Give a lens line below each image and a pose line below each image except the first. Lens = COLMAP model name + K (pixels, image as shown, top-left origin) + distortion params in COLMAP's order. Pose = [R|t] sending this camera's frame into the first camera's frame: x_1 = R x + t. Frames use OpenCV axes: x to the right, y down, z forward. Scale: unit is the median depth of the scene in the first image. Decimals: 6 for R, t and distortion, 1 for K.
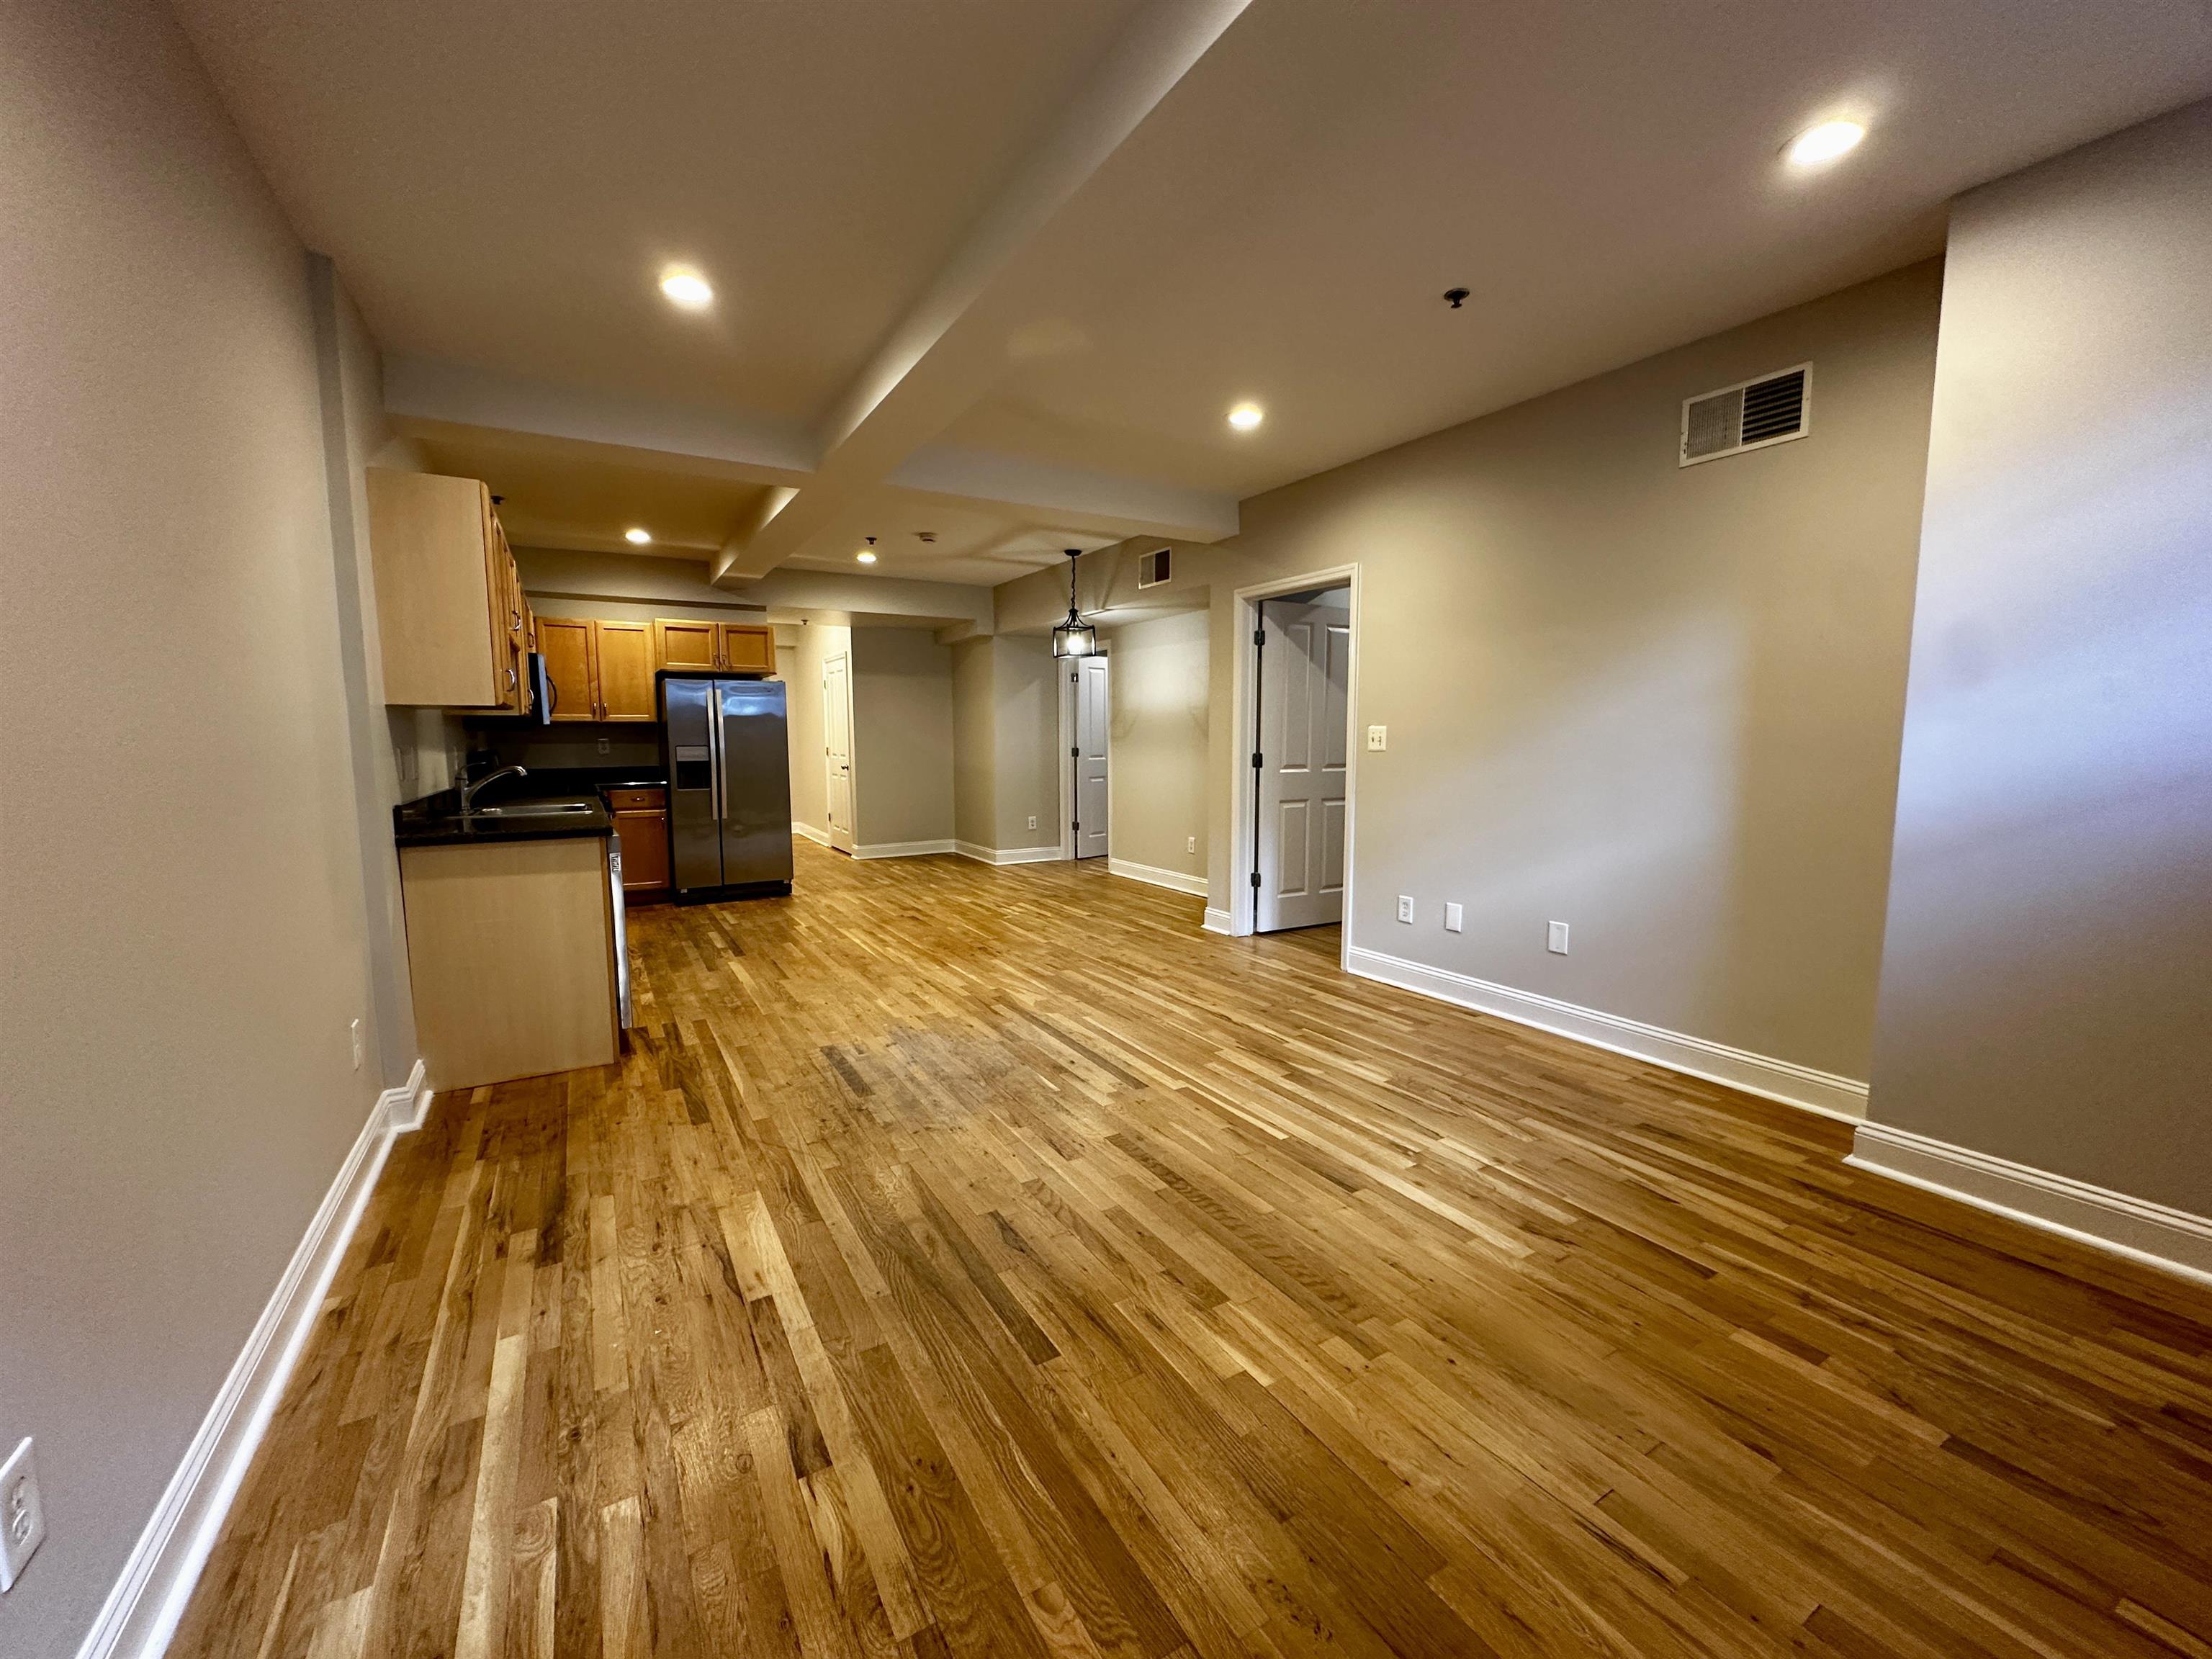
lens RADIAL K [[890.0, 0, 1106.0], [0, 890.0, 829.5], [0, 0, 1]] dist [-0.000005, -0.000003]
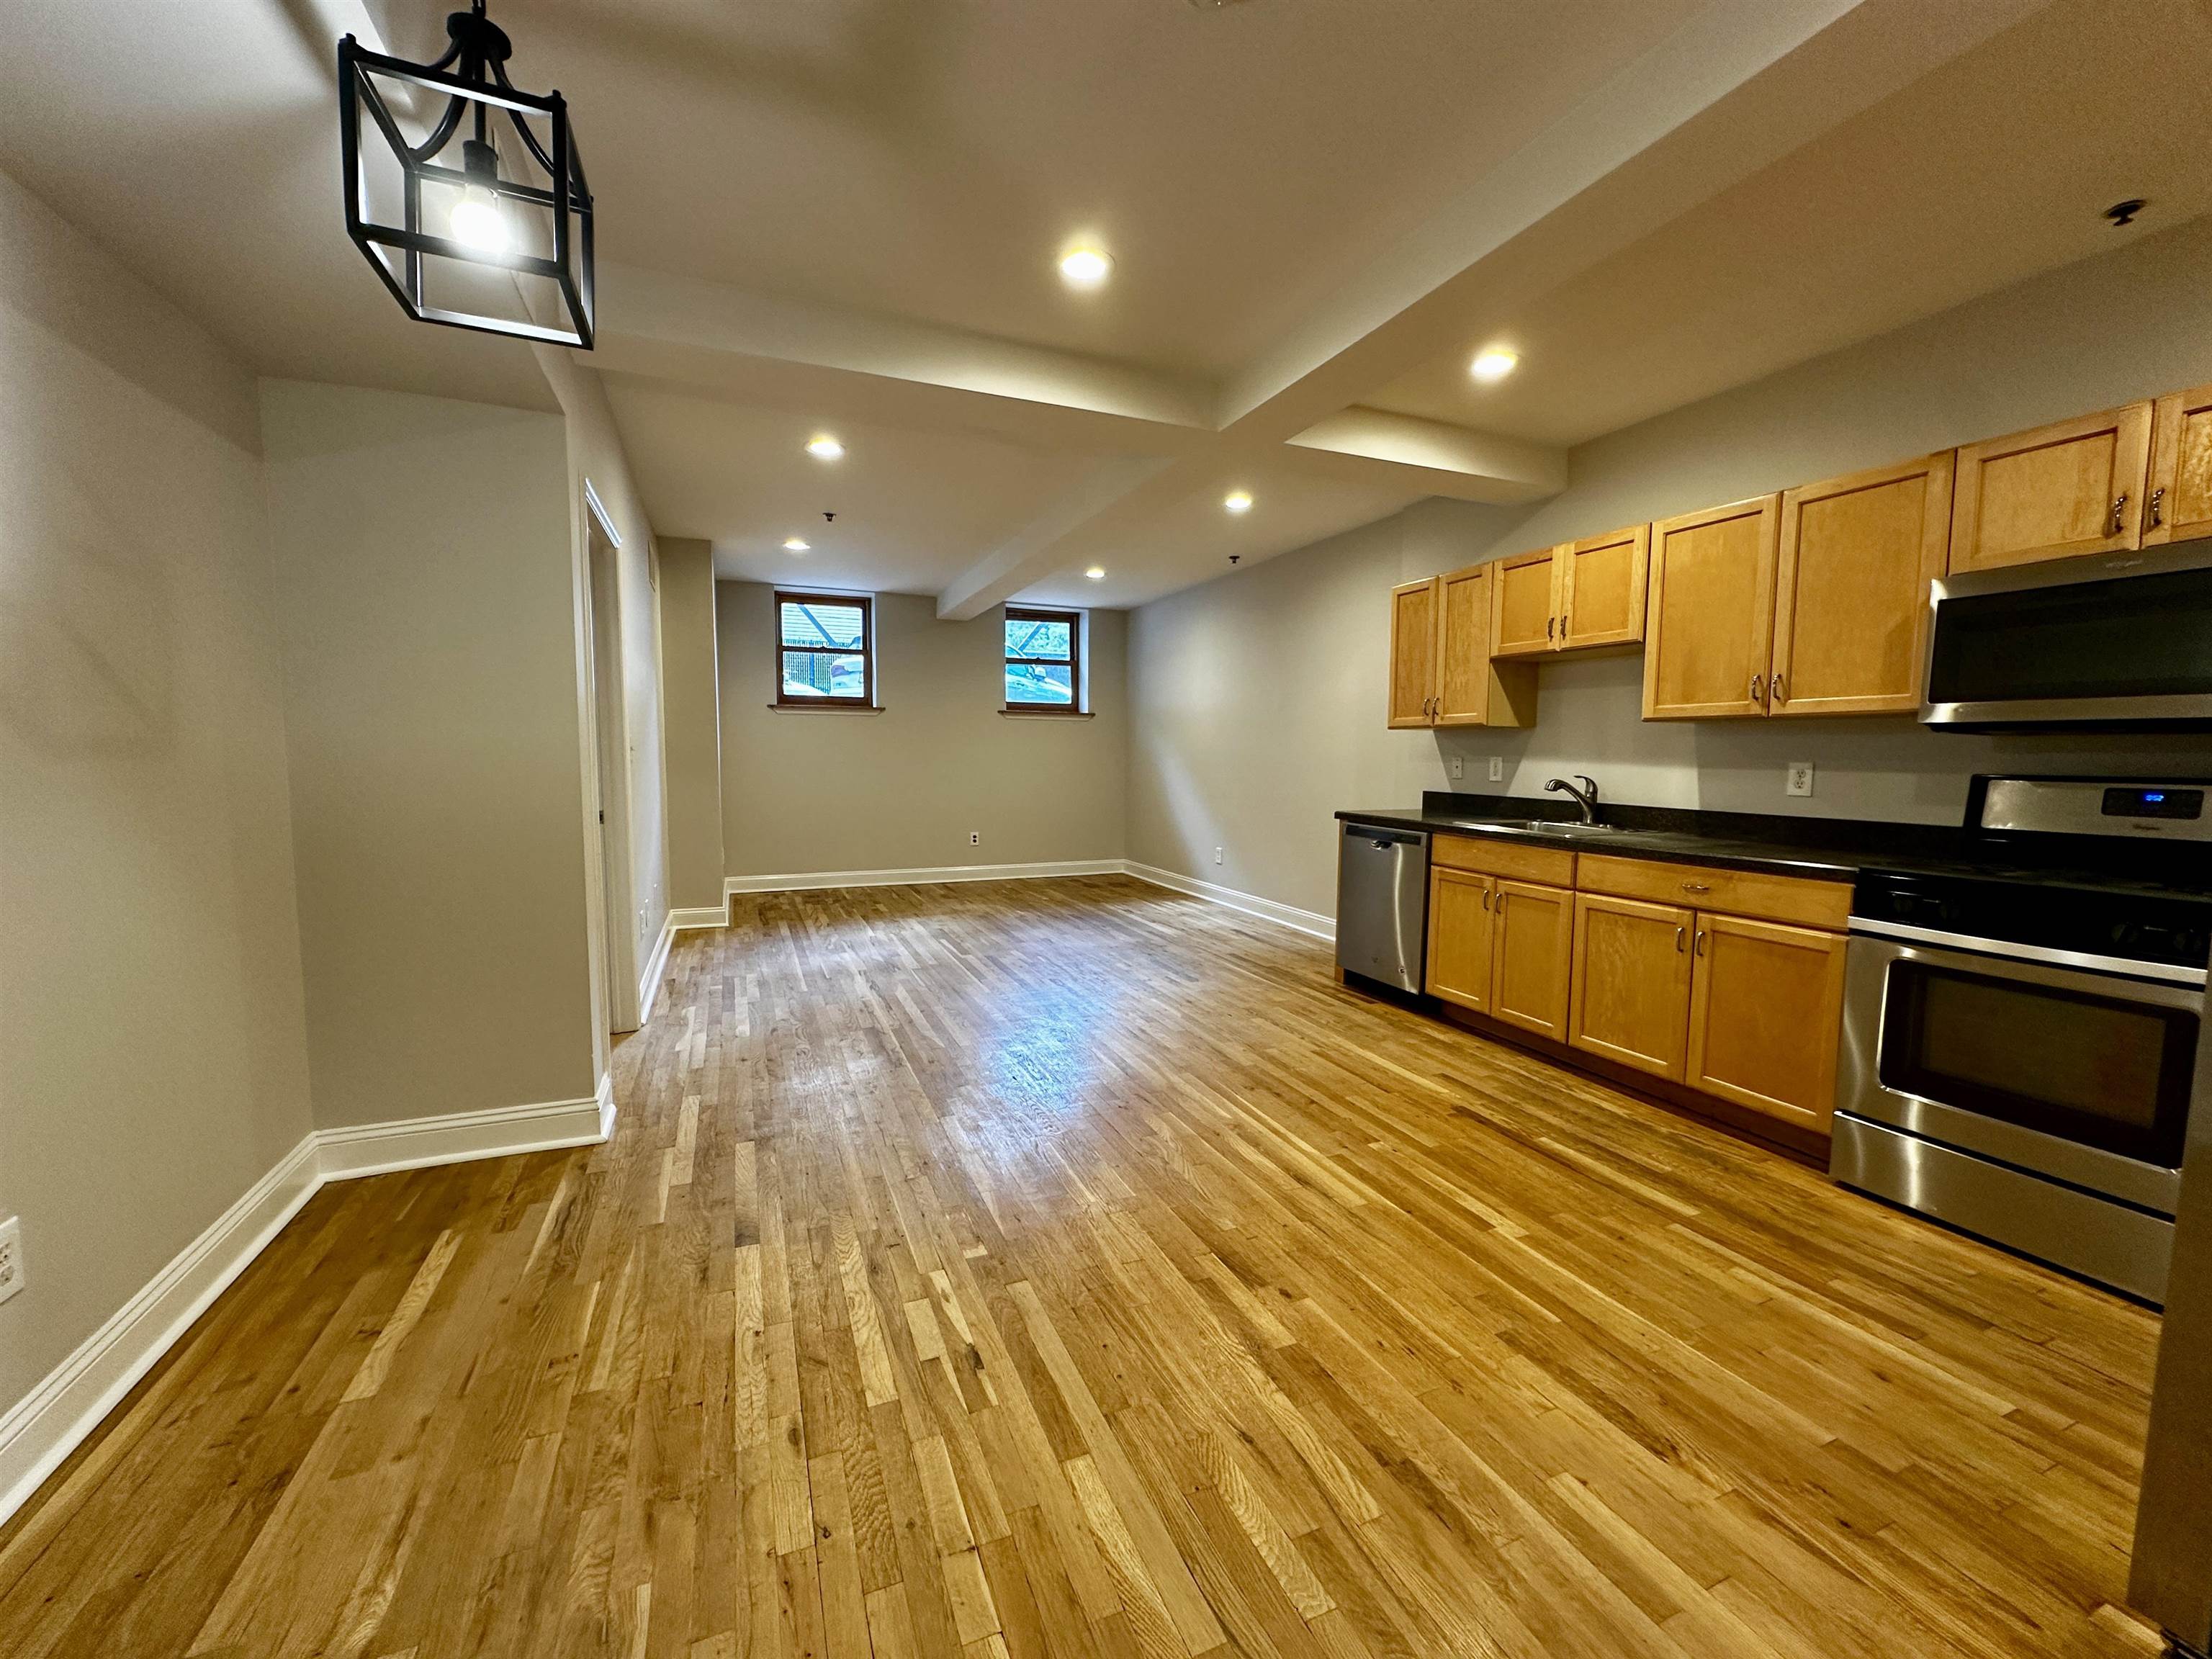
lens RADIAL K [[890.0, 0, 1106.0], [0, 890.0, 829.5], [0, 0, 1]] dist [-0.000005, -0.000003]
pose [[-0.990837, -0.014706, 0.134261, -0.290177], [0.012166, 0.980296, 0.197157, -0.195013], [-0.134515, 0.196984, -0.971135, 1.833642]]
